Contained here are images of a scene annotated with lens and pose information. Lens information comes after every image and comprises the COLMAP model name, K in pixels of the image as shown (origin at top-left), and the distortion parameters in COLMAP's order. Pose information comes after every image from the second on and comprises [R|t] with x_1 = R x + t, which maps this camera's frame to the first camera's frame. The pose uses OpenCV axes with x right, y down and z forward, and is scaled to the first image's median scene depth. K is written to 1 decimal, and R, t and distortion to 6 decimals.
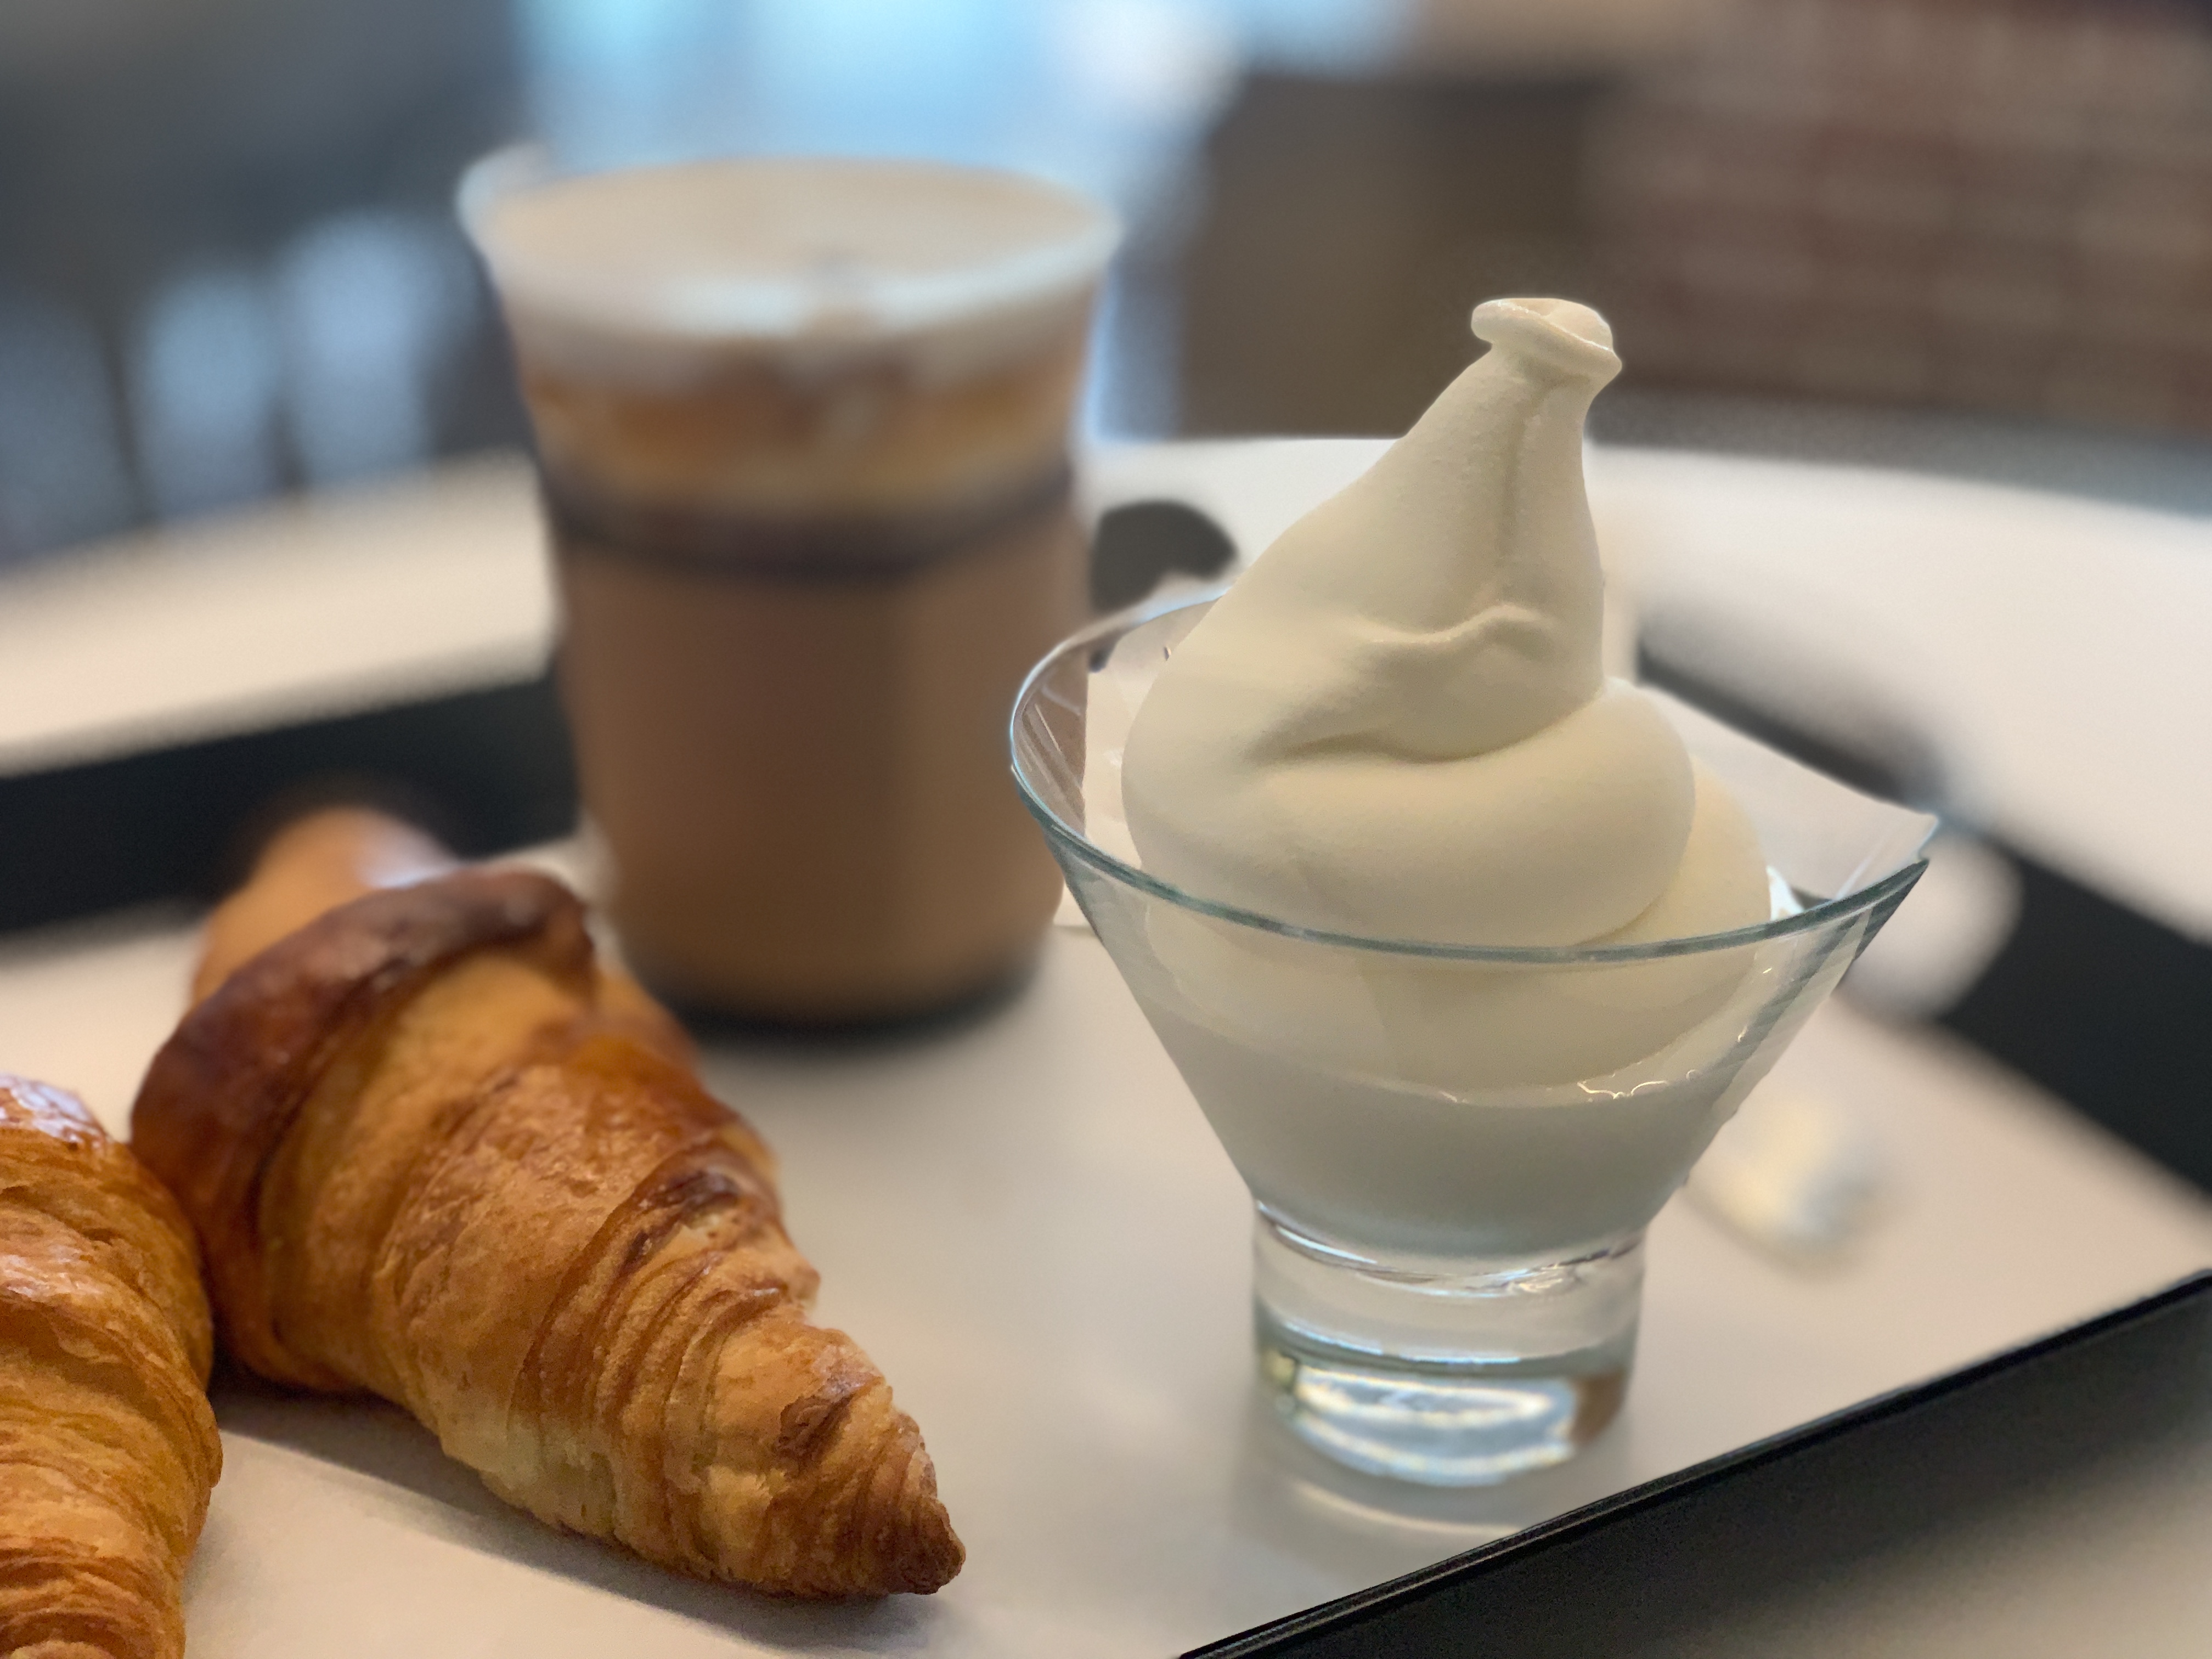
lens RADIAL K [[3319.4, 0, 1102.7], [0, 3319.4, 830.8], [0, 0, 1]] dist [-0.011547, -0.016535]
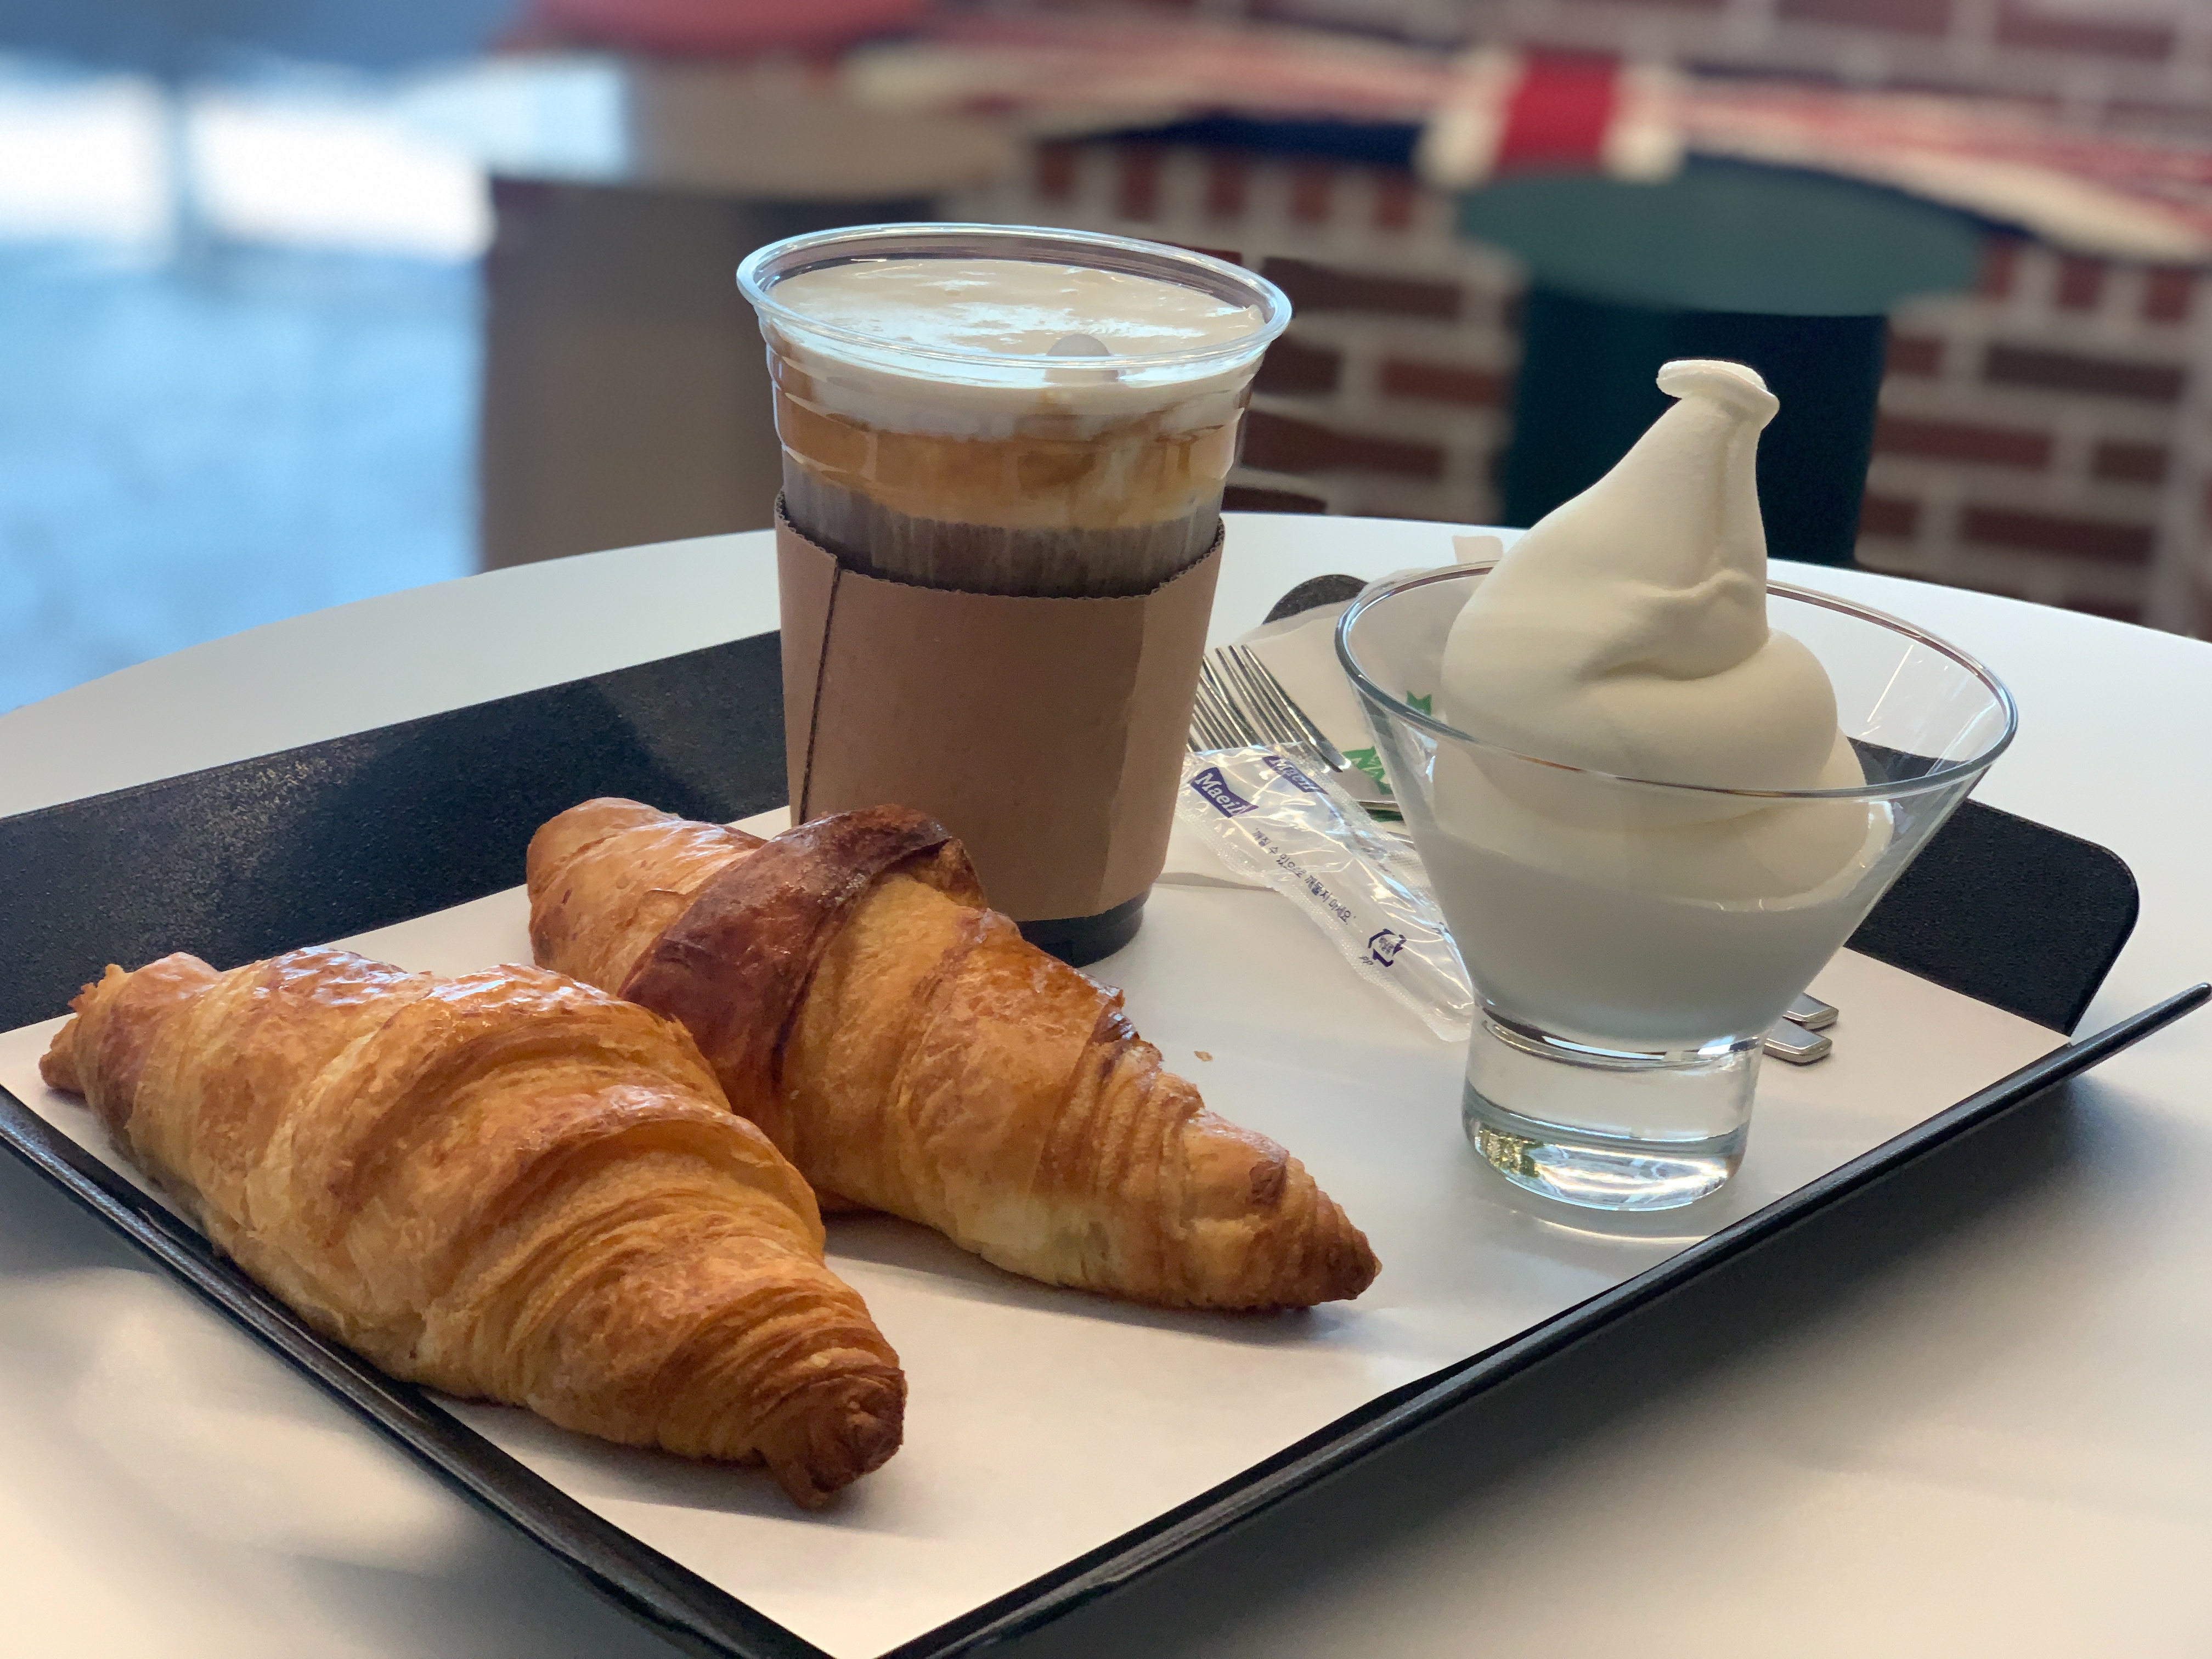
lens RADIAL K [[3374.7, 0, 1100.6], [0, 3374.7, 831.4], [0, 0, 1]] dist [-0.022430, 0.012814]
pose [[0.964186, -0.039470, 0.262273, -0.499661], [0.050623, 0.998072, -0.035902, 0.079436], [-0.260351, 0.047894, 0.964326, -0.319404]]
